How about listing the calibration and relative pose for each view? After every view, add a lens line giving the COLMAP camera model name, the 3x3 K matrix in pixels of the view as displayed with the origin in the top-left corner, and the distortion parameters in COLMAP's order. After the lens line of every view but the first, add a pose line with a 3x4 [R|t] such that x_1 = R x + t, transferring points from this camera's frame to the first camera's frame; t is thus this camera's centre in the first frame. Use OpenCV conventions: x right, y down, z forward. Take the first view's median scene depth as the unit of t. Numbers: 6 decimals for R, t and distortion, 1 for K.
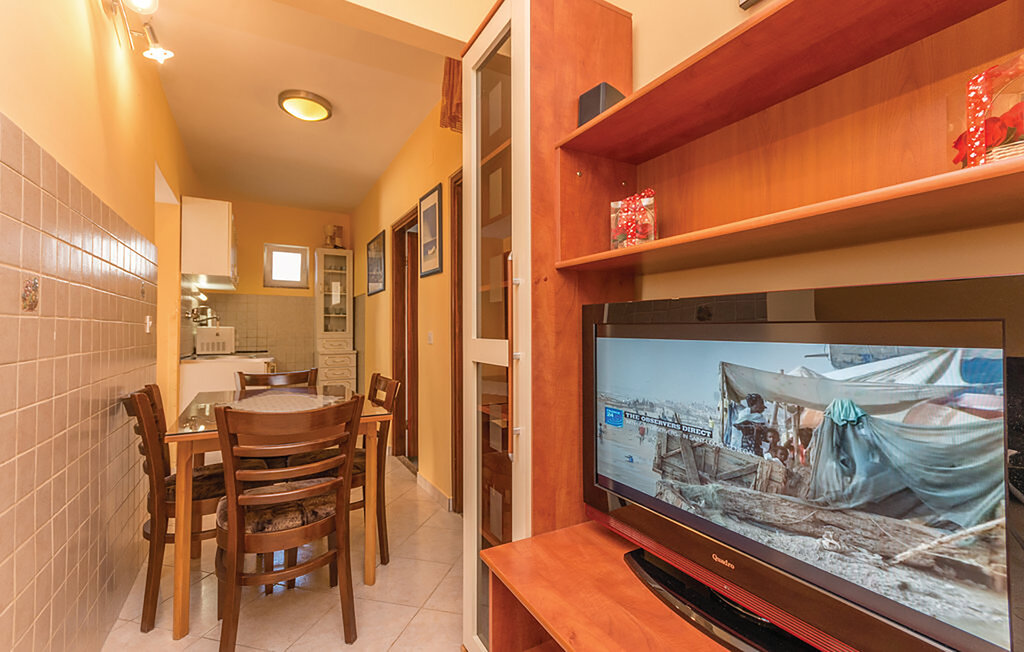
lens RADIAL K [[450.5, 0, 513.7], [0, 450.5, 328.6], [0, 0, 1]] dist [0.002207, 0.000275]
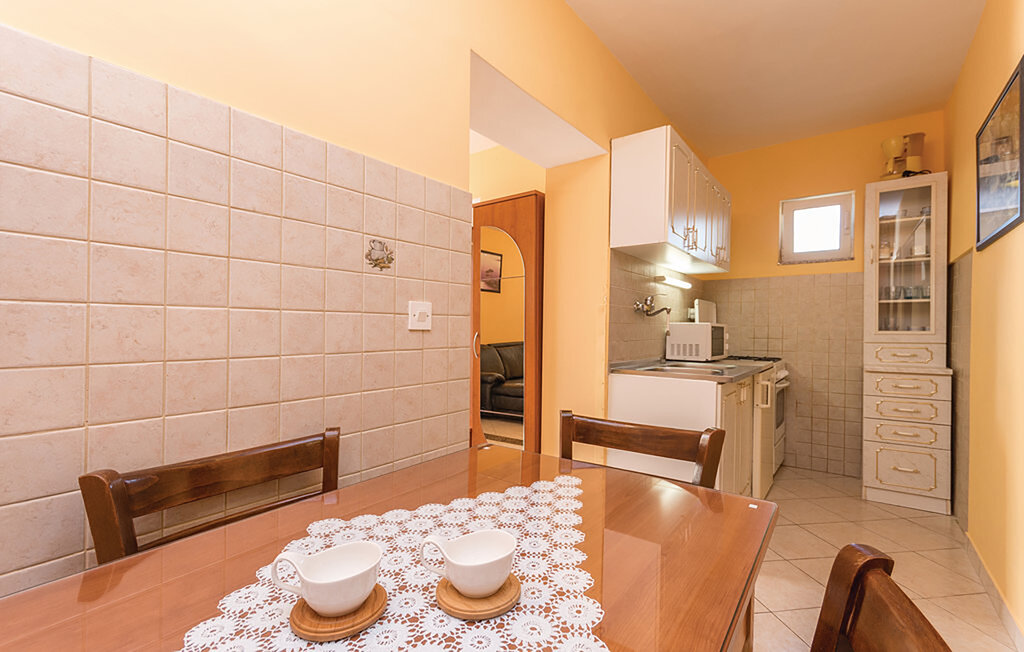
lens RADIAL K [[450.5, 0, 513.7], [0, 450.5, 328.6], [0, 0, 1]] dist [0.002207, 0.000275]
pose [[0.389534, 0.001243, -0.921011, -0.082047], [0.001272, 0.999997, 0.001888, 0.002934], [0.921011, -0.001907, 0.389531, 0.365854]]
